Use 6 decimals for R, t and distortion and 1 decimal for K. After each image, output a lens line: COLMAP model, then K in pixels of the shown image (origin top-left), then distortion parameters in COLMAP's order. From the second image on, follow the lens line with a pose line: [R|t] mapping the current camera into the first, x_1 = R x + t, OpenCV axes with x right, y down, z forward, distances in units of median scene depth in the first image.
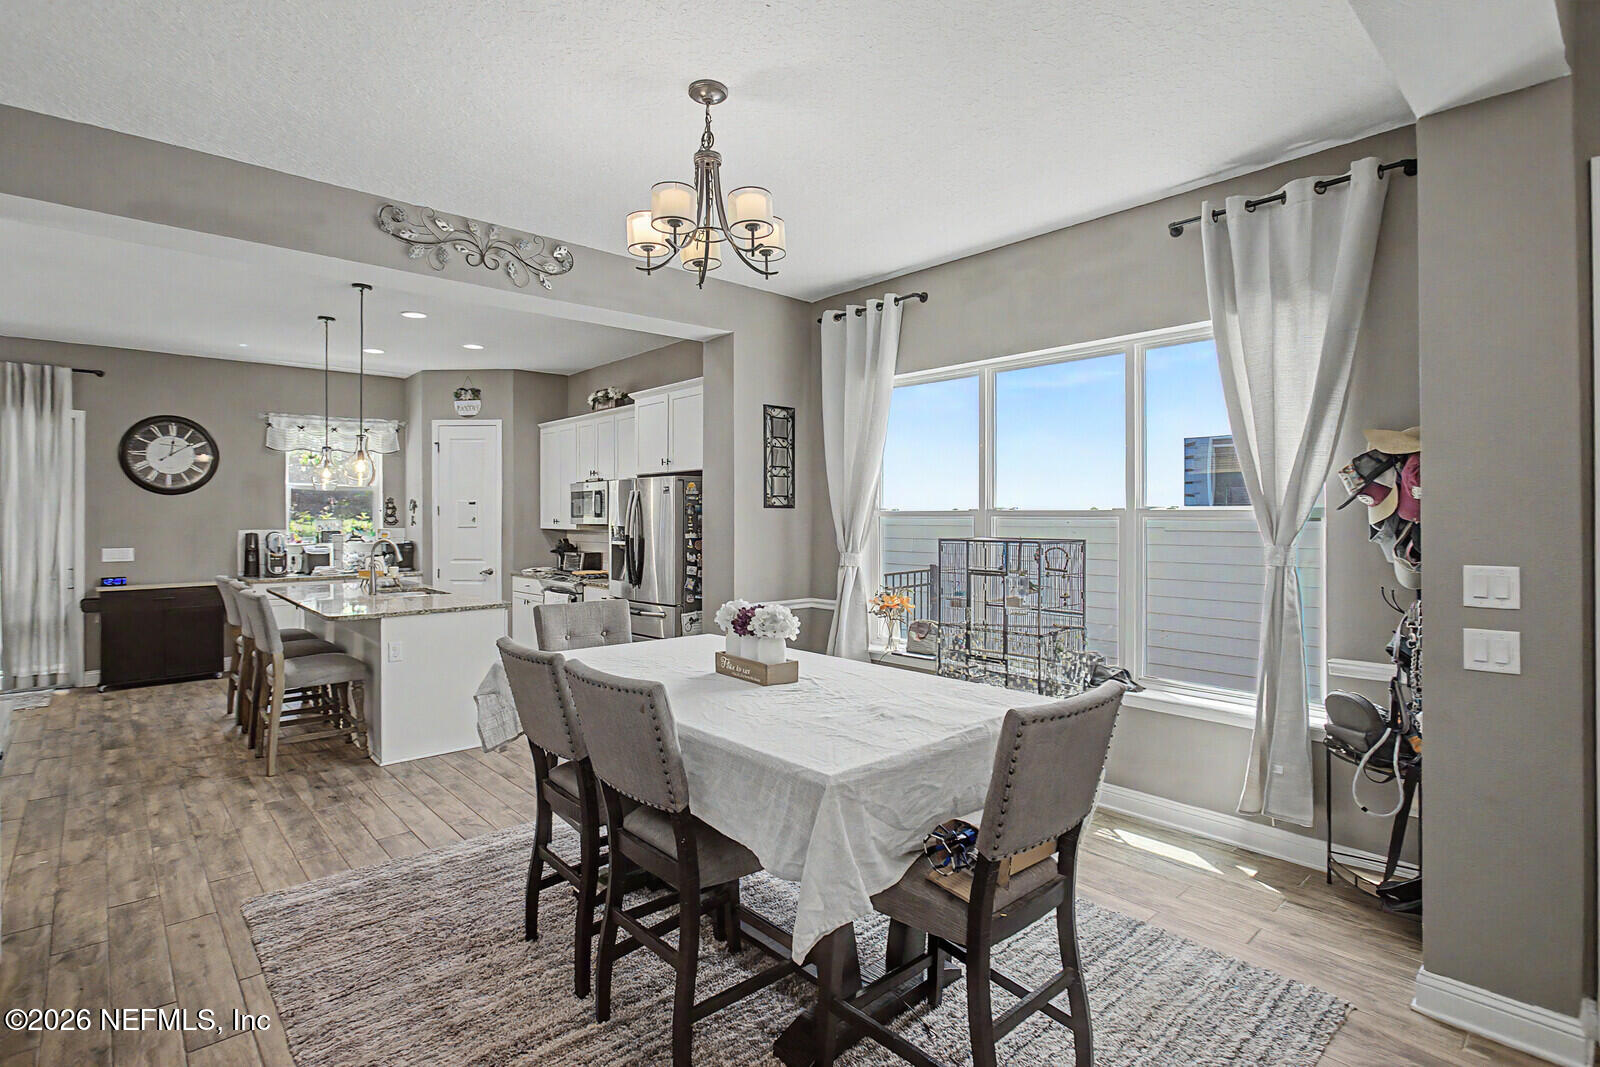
lens RADIAL K [[780.5, 0, 806.1], [0, 780.5, 522.0], [0, 0, 1]] dist [-0.006683, -0.000035]
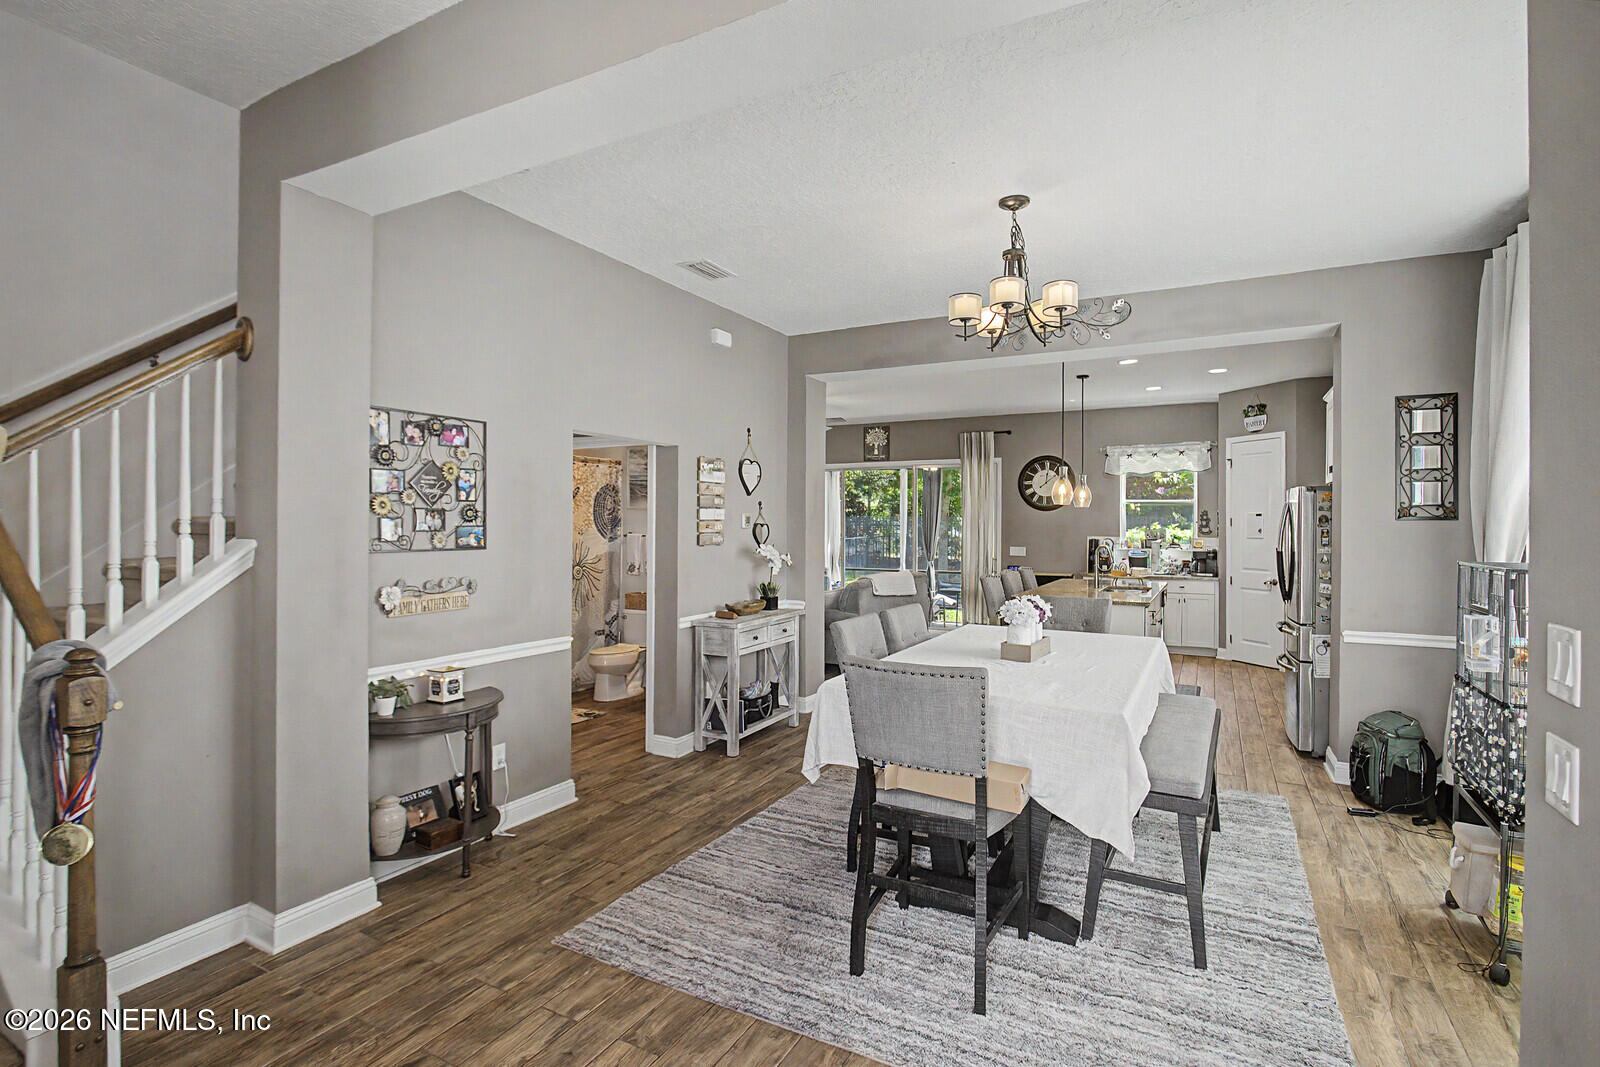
lens RADIAL K [[780.5, 0, 812.8], [0, 780.5, 526.5], [0, 0, 1]] dist [-0.006683, -0.000035]
pose [[0.347857, 0.006861, -0.937523, 0.388161], [-0.013333, 0.999908, 0.002371, -0.003811], [0.937453, 0.011675, 0.347916, 0.096969]]
